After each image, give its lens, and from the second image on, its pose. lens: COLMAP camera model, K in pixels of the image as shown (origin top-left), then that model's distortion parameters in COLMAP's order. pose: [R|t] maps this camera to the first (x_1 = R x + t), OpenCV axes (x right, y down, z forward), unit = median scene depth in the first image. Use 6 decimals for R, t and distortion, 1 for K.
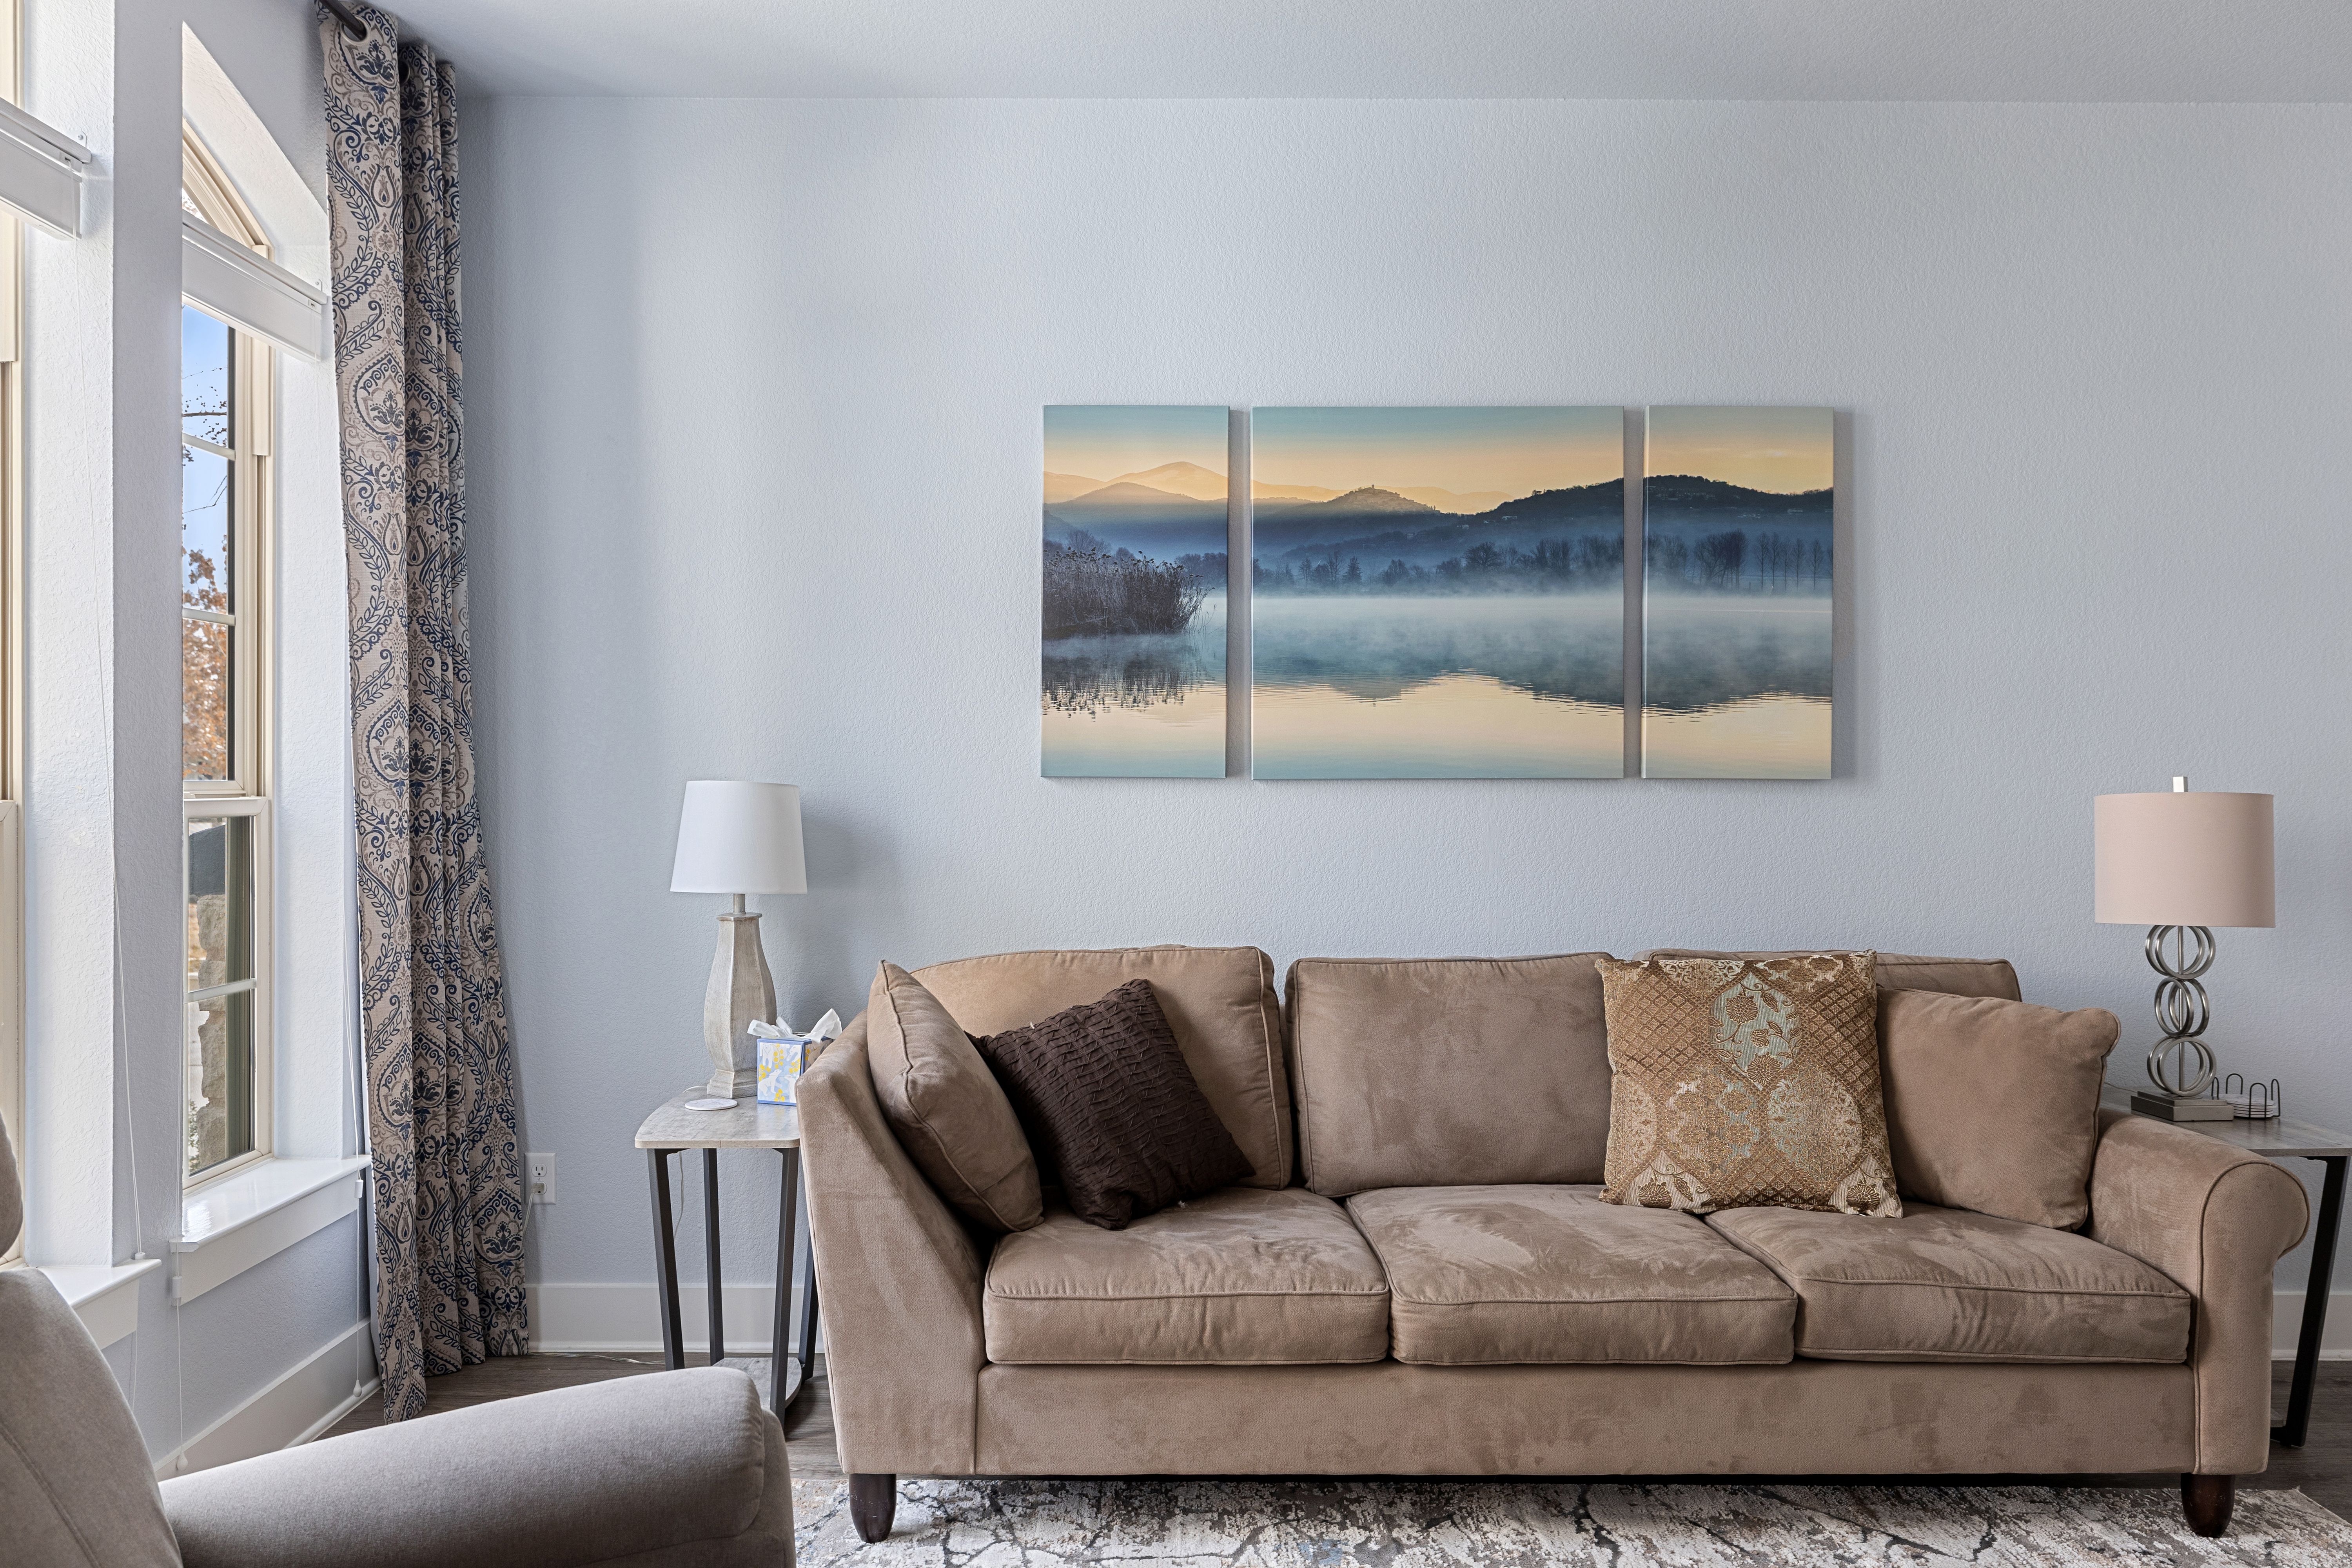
lens RADIAL K [[1726.5, 0, 1176.0], [0, 1726.5, 784.0], [0, 0, 1]] dist [0.004363, 0.004164]
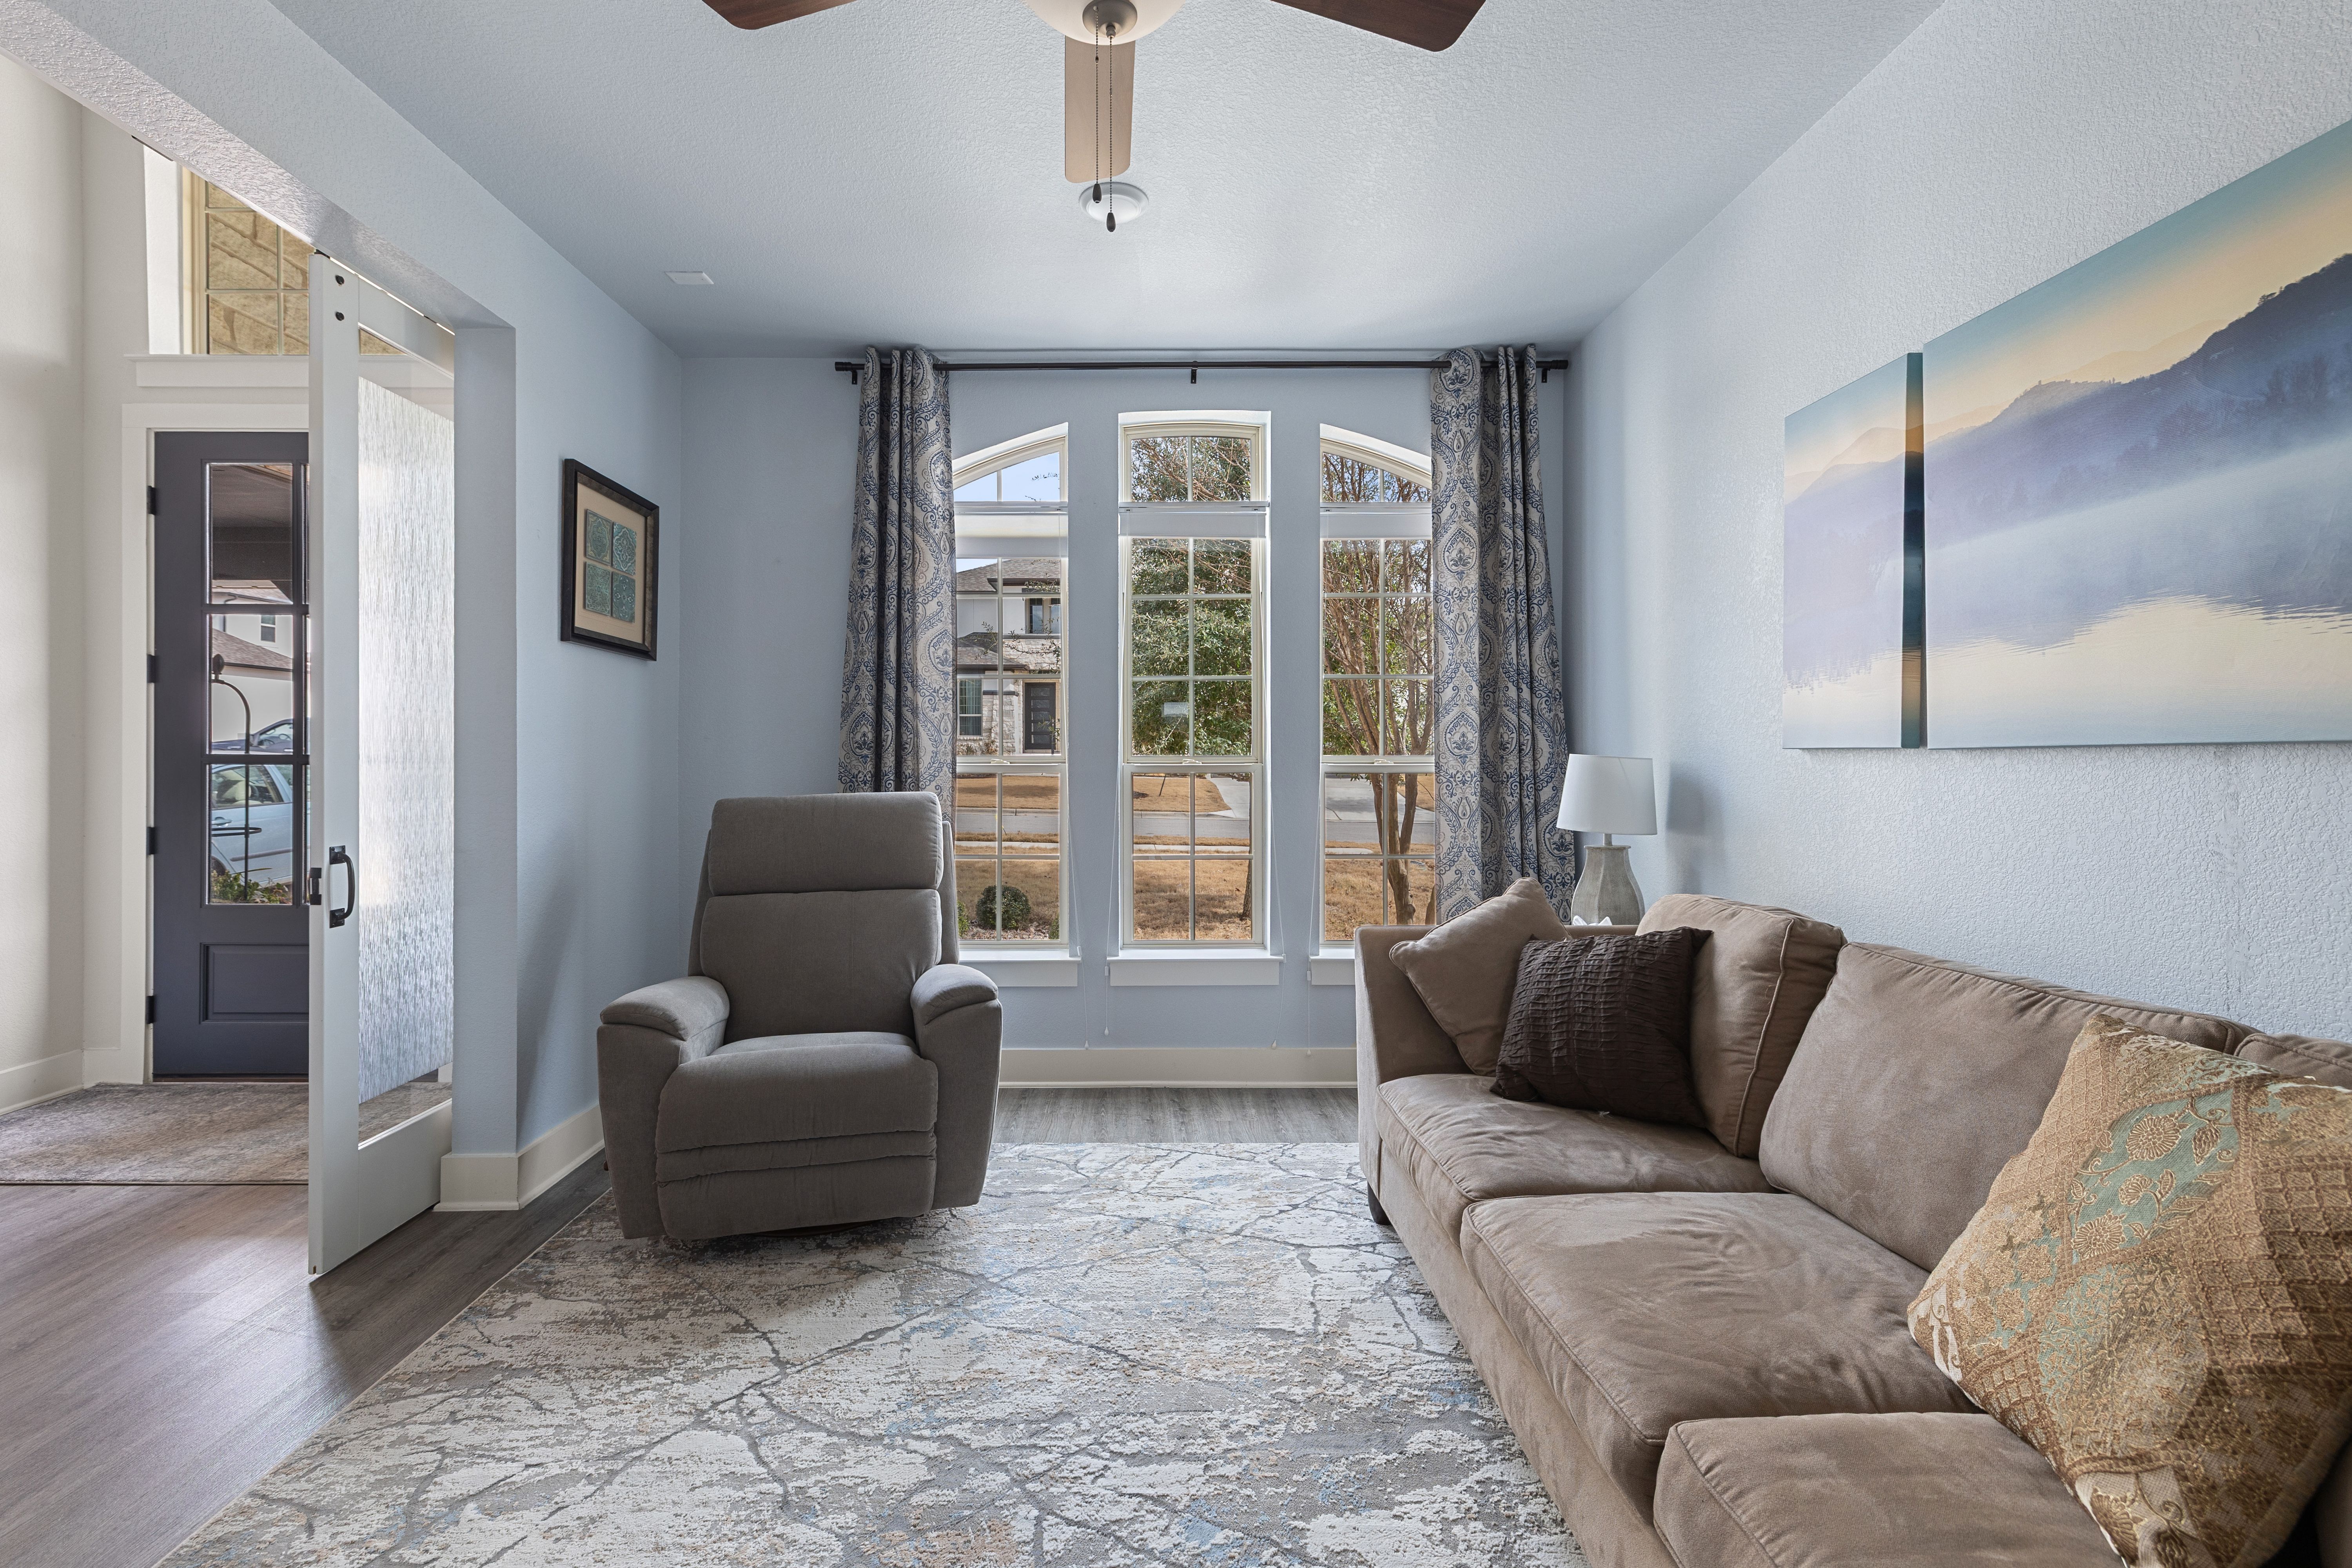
lens RADIAL K [[1041.1, 0, 1164.6], [0, 1041.1, 758.8], [0, 0, 1]] dist [-0.002087, 0.000170]
pose [[0.001574, -0.000707, -0.999999, 0.596653], [-0.000267, 1.000000, -0.000708, 0.002994], [0.999999, 0.000268, 0.001574, 0.592915]]
